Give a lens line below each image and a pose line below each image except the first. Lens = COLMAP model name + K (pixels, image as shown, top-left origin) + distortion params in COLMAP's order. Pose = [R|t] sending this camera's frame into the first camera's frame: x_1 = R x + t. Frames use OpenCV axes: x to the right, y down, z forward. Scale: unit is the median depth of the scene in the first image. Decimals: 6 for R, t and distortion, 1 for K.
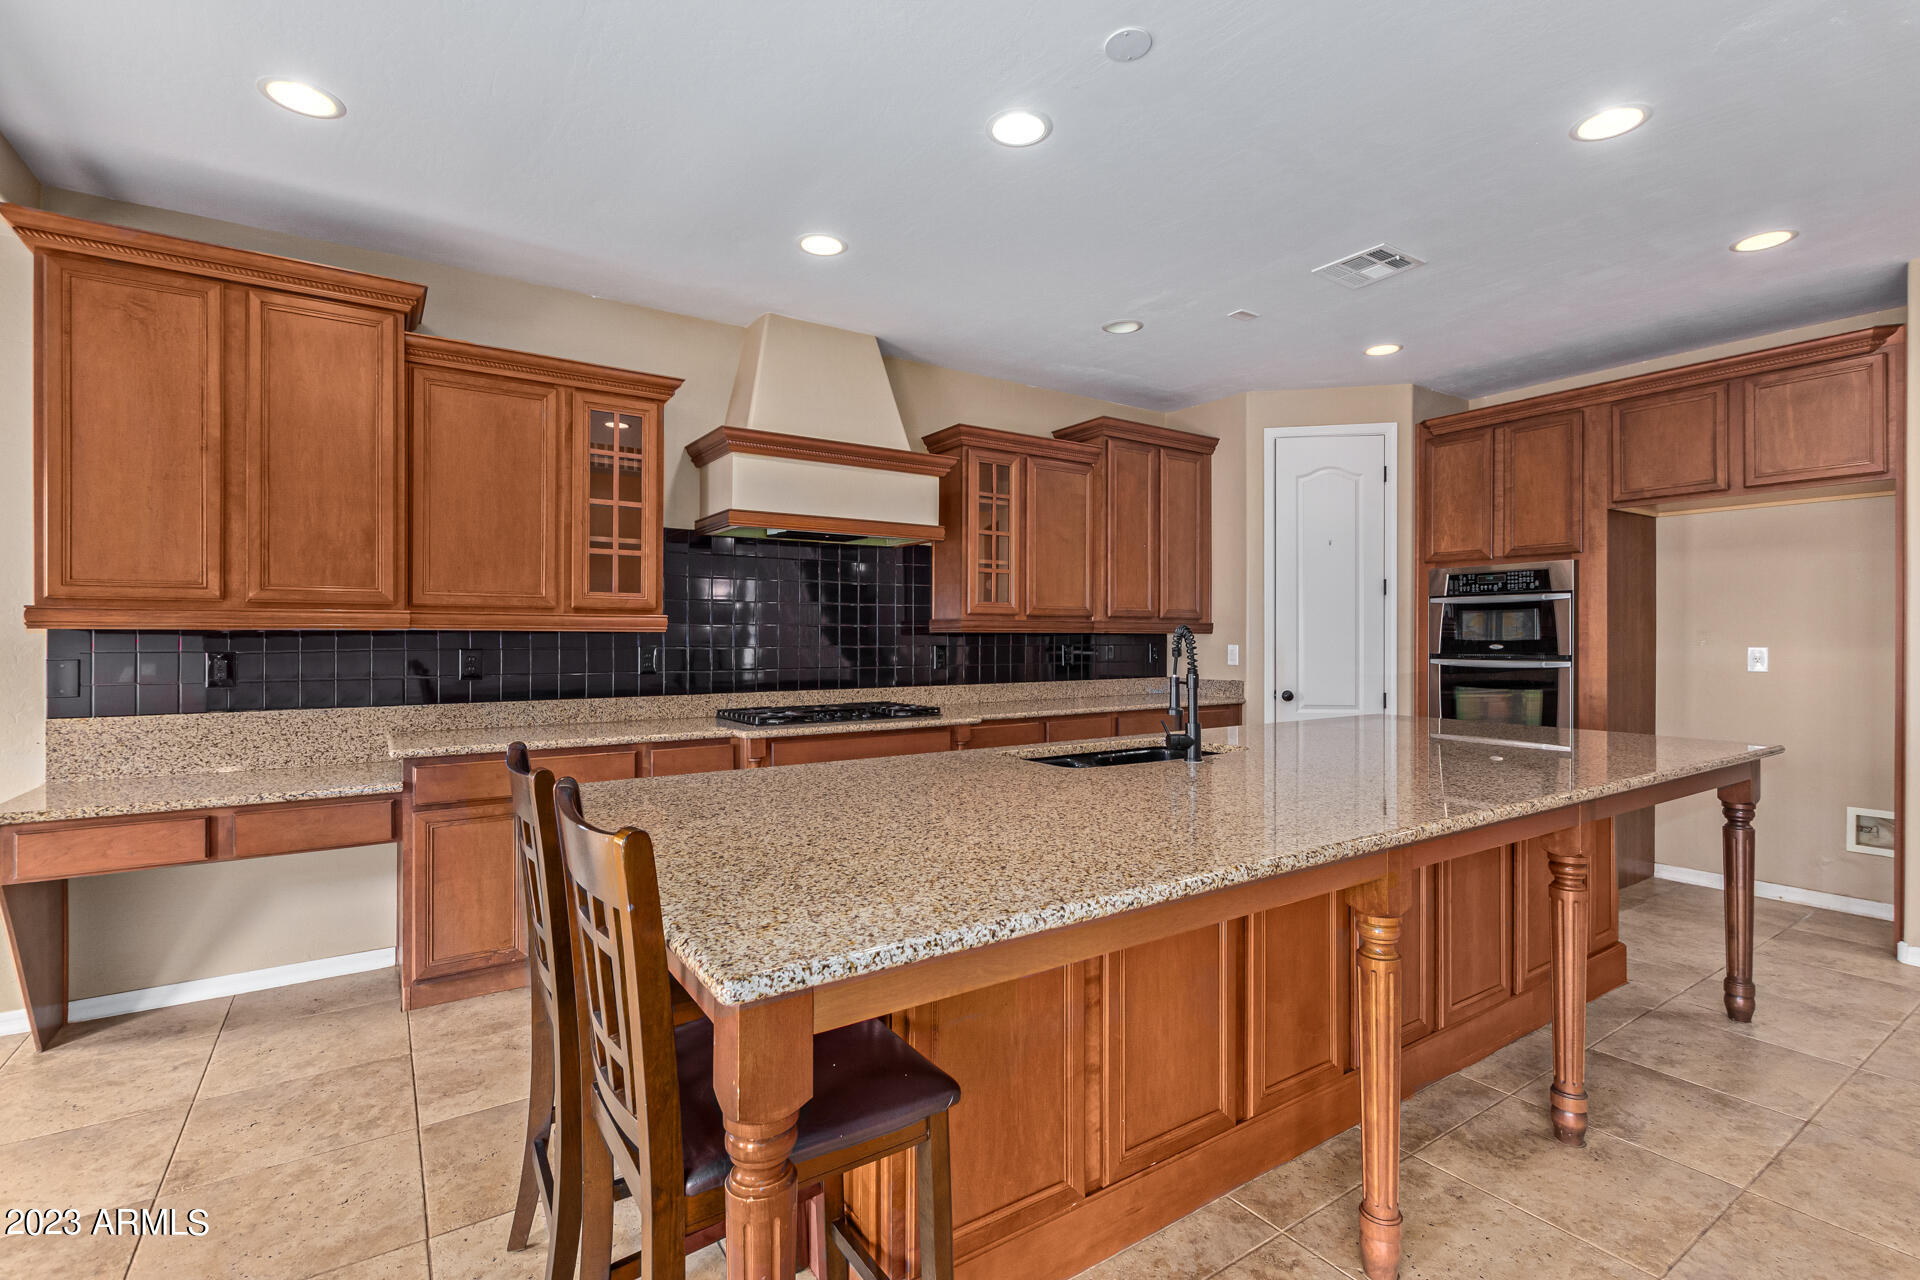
lens RADIAL K [[877.5, 0, 966.2], [0, 877.5, 643.8], [0, 0, 1]] dist [0.005937, -0.000572]
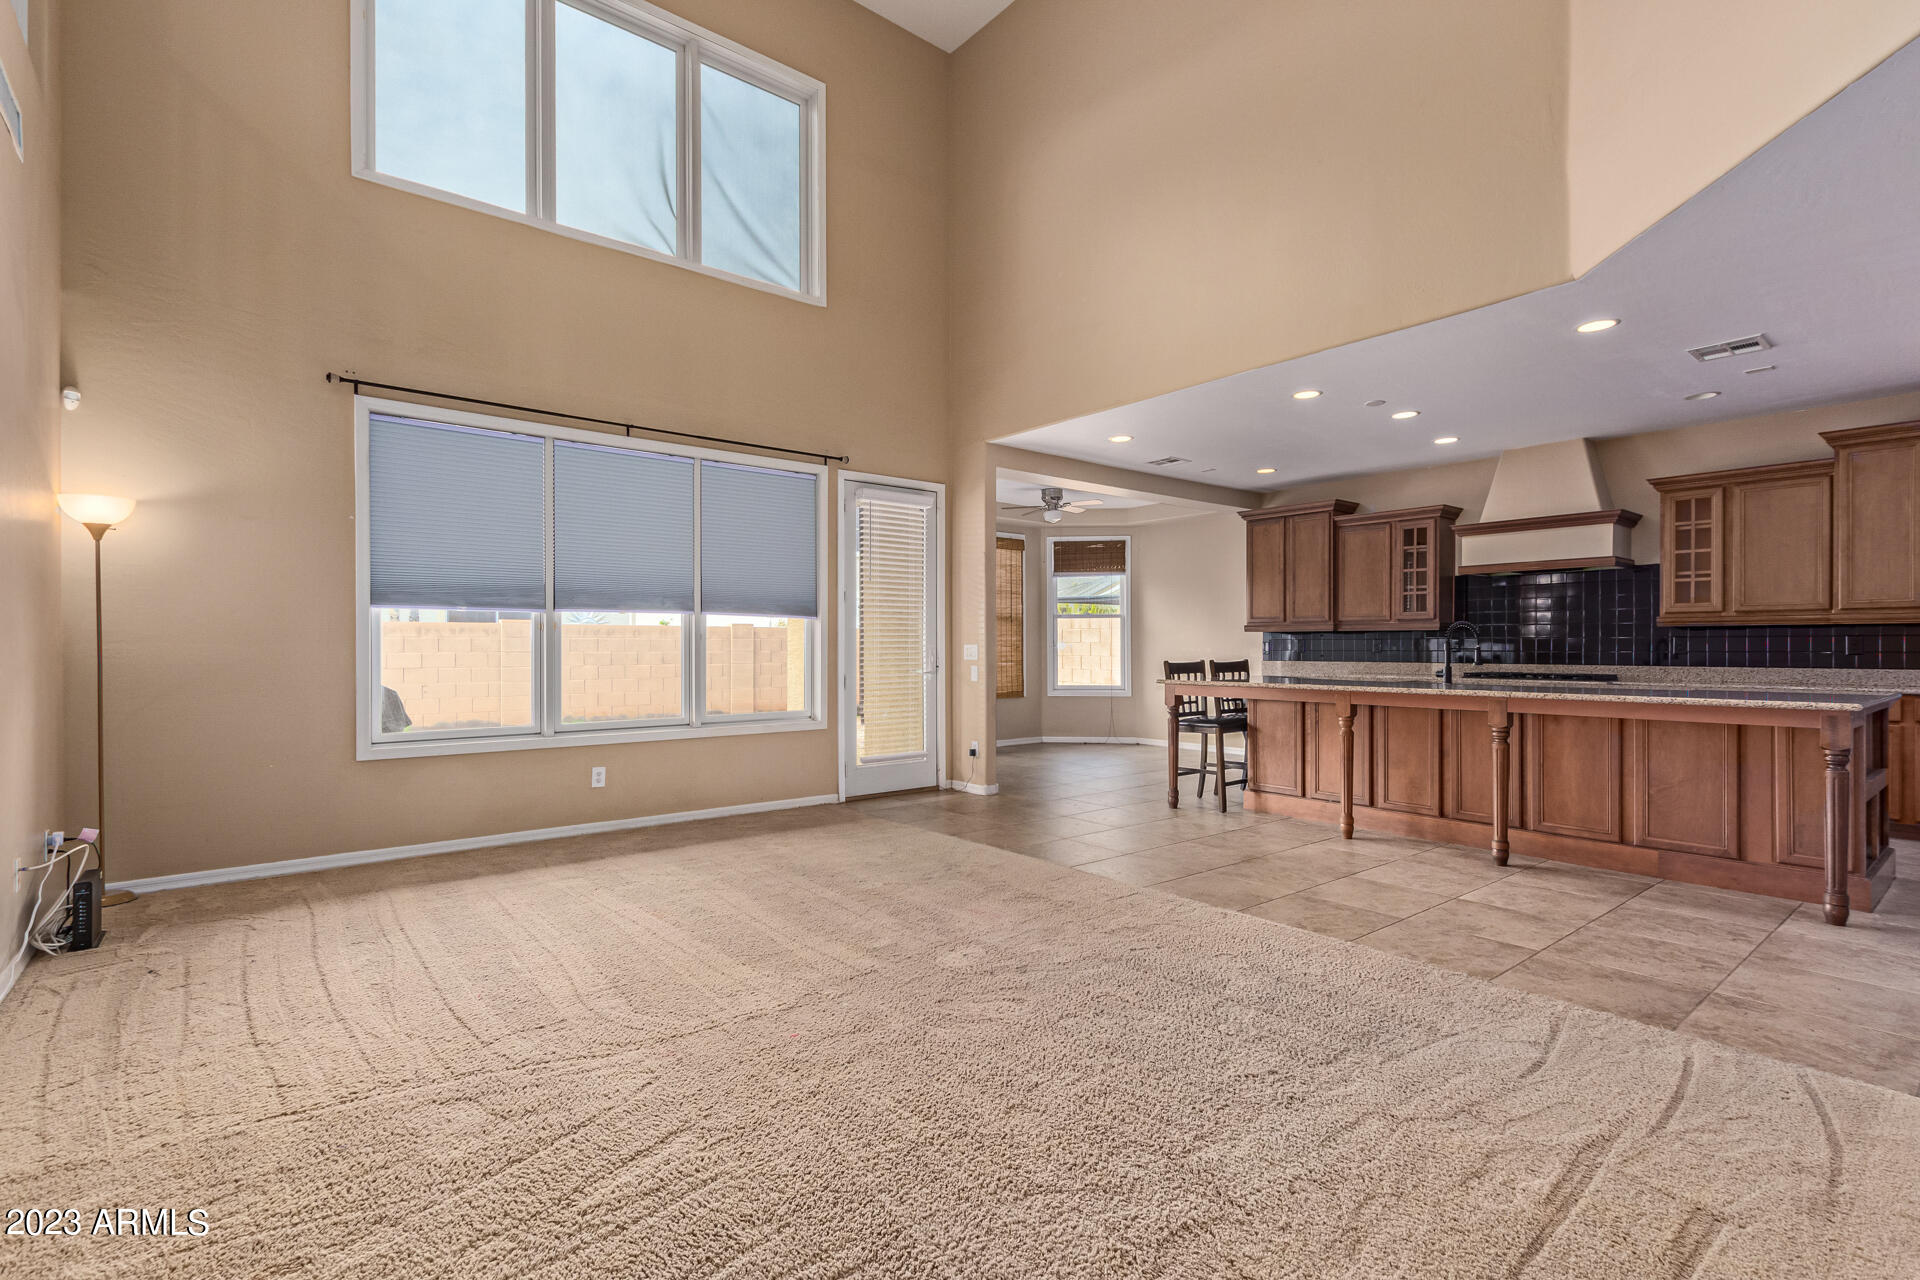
lens RADIAL K [[877.5, 0, 966.2], [0, 877.5, 643.8], [0, 0, 1]] dist [0.005937, -0.000572]
pose [[0.081711, -0.003265, -0.996651, 1.604686], [-0.010103, 0.999941, -0.004104, 0.038437], [0.996605, 0.010405, 0.081673, -0.258569]]
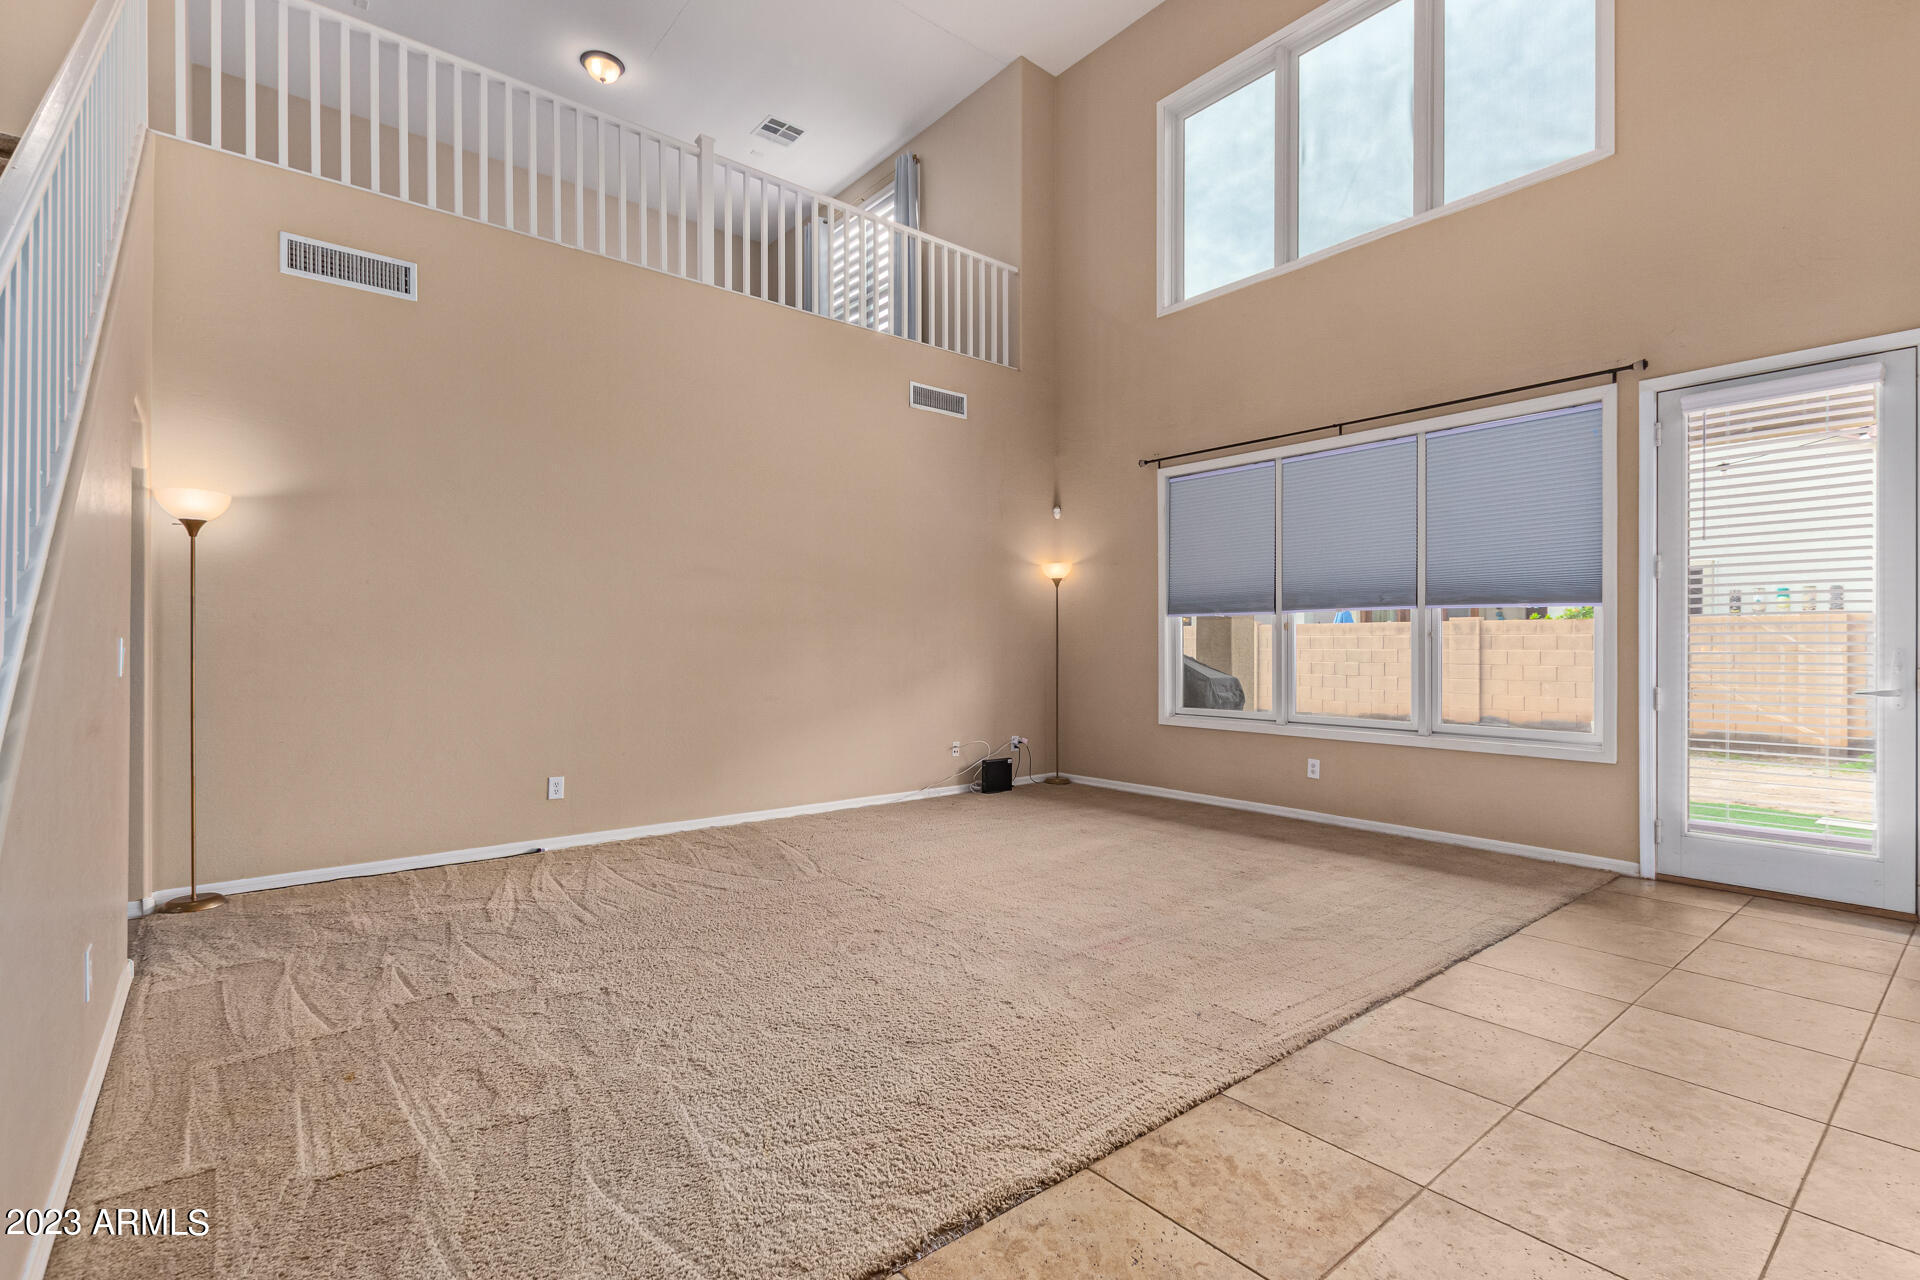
lens RADIAL K [[877.5, 0, 966.2], [0, 877.5, 643.8], [0, 0, 1]] dist [0.005937, -0.000572]
pose [[-0.994953, -0.000465, -0.100337, 0.836821], [-0.001445, 0.999952, 0.009700, 0.027749], [0.100328, 0.009796, -0.994906, 0.743699]]
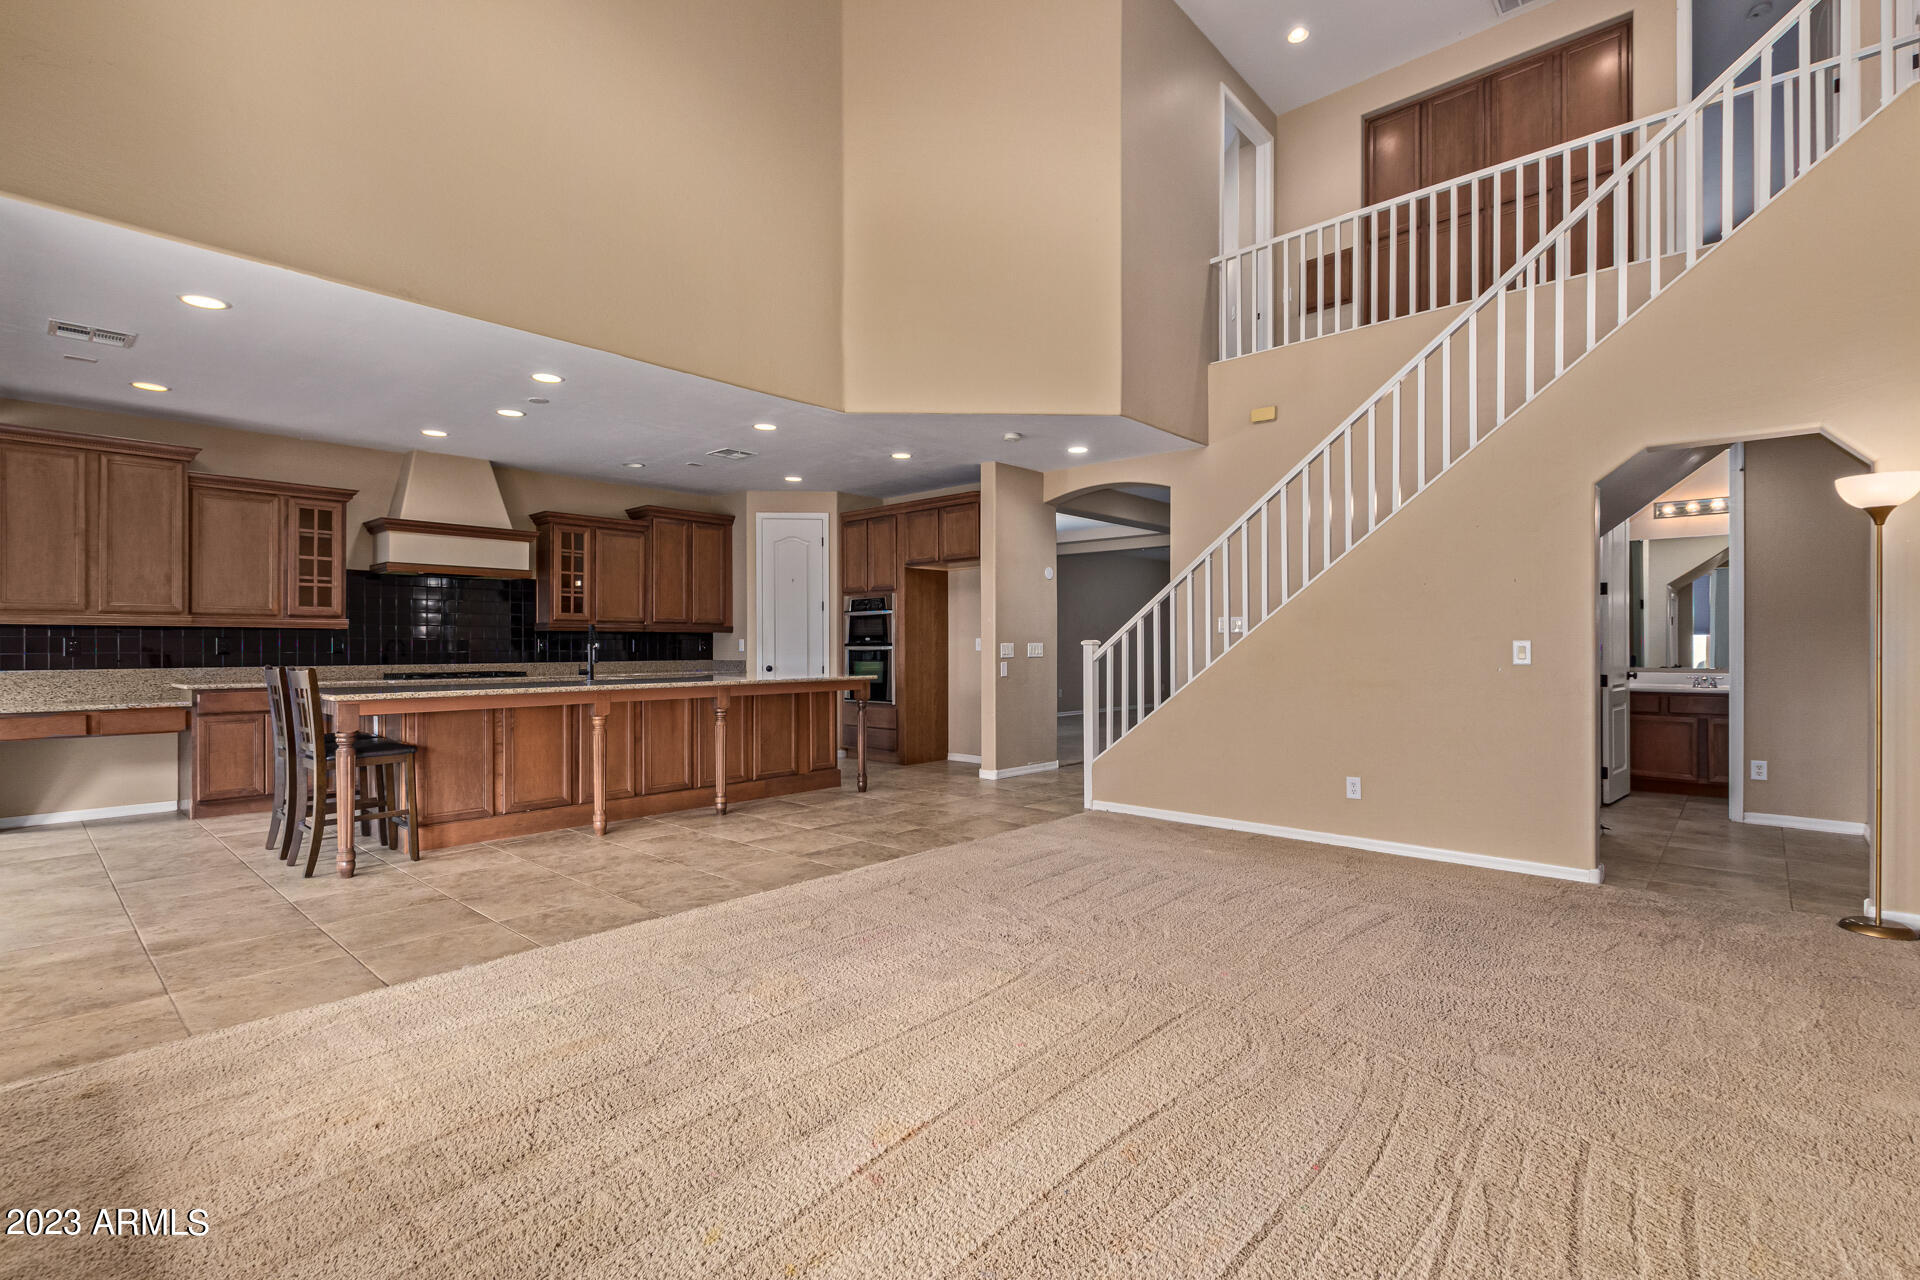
lens RADIAL K [[873.6, 0, 967.9], [0, 873.6, 652.8], [0, 0, 1]] dist [0.013539, -0.008342]
pose [[0.970653, -0.004880, 0.240435, 0.467971], [0.005361, 0.999985, -0.001349, 0.046119], [-0.240424, 0.002598, 0.970664, -1.075678]]
